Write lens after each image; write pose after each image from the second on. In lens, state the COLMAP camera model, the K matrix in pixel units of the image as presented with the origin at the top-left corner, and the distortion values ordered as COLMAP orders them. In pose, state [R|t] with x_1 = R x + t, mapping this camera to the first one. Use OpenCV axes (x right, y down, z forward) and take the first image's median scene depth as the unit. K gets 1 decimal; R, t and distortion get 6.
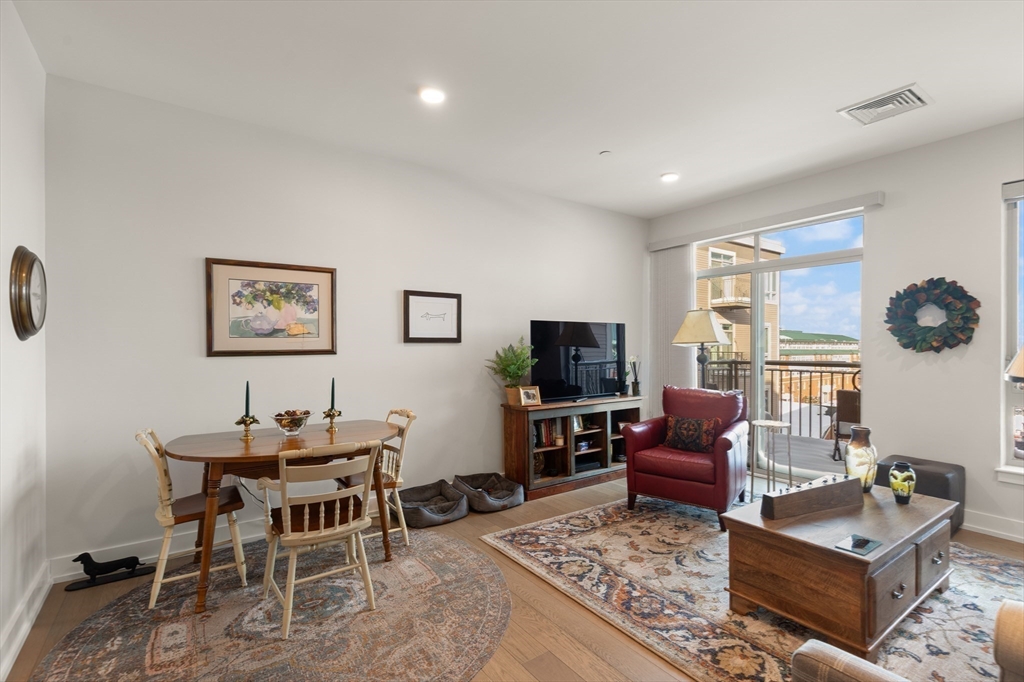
lens RADIAL K [[472.3, 0, 517.1], [0, 472.3, 347.2], [0, 0, 1]] dist [0.006482, -0.001184]
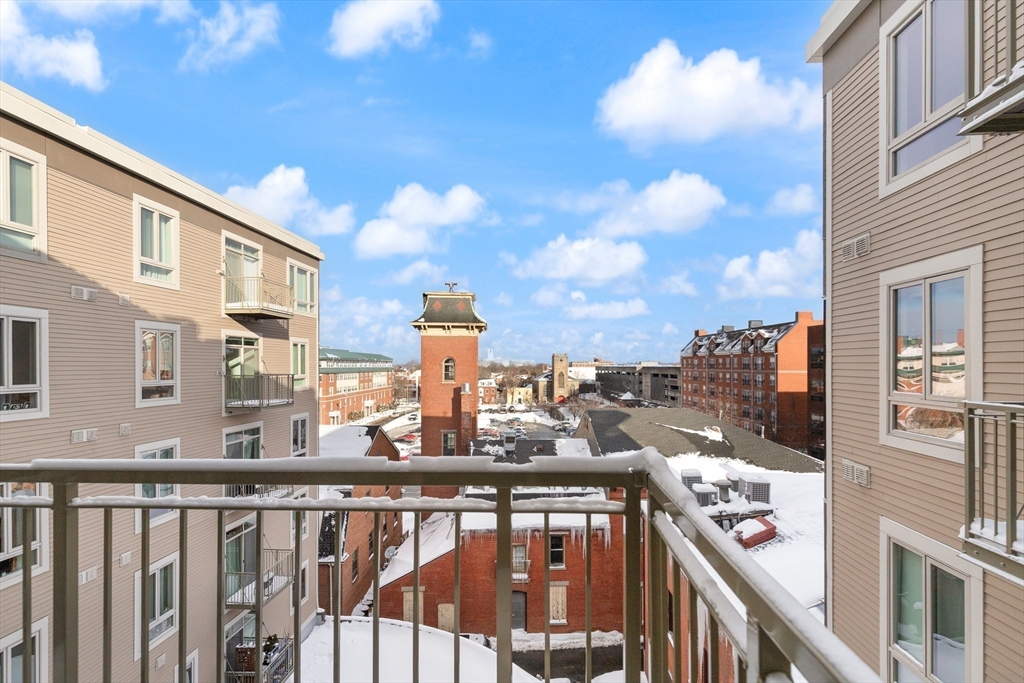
lens RADIAL K [[472.3, 0, 514.3], [0, 472.3, 366.3], [0, 0, 1]] dist [0.006482, -0.001184]
pose [[0.639581, -0.006253, 0.768698, 0.849003], [0.004893, 0.999980, 0.004064, -0.026668], [-0.768708, 0.001162, 0.639599, 1.235217]]
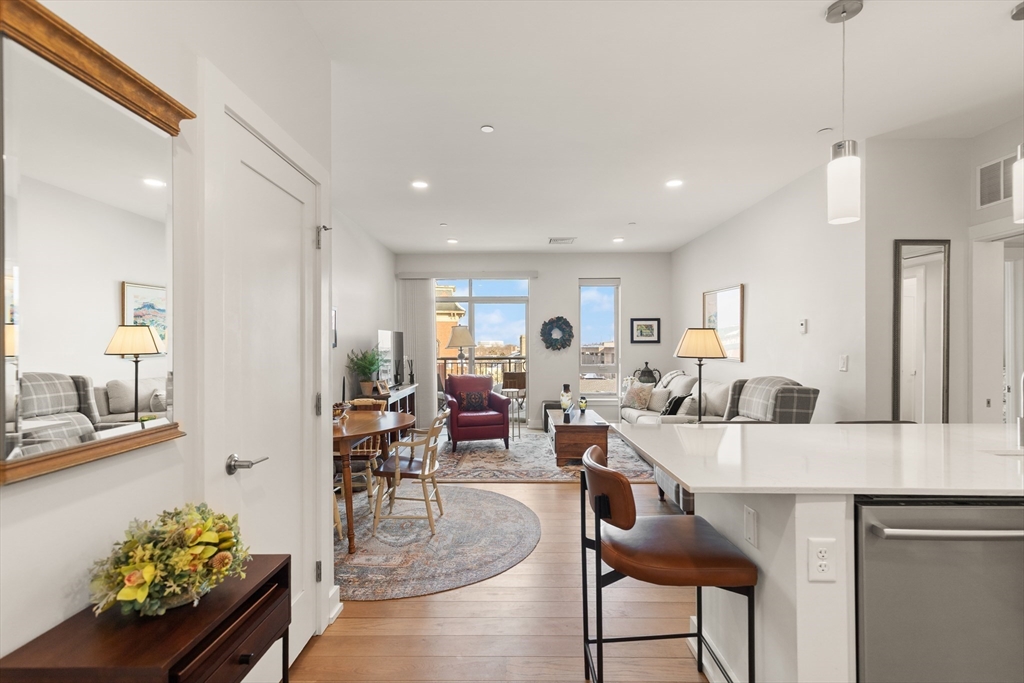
lens RADIAL K [[472.3, 0, 520.9], [0, 472.3, 342.6], [0, 0, 1]] dist [0.006482, -0.001184]
pose [[0.575693, 0.001271, 0.817665, -0.992549], [0.005422, 0.999971, -0.005372, -0.014411], [-0.817648, 0.007526, 0.575669, -0.104839]]
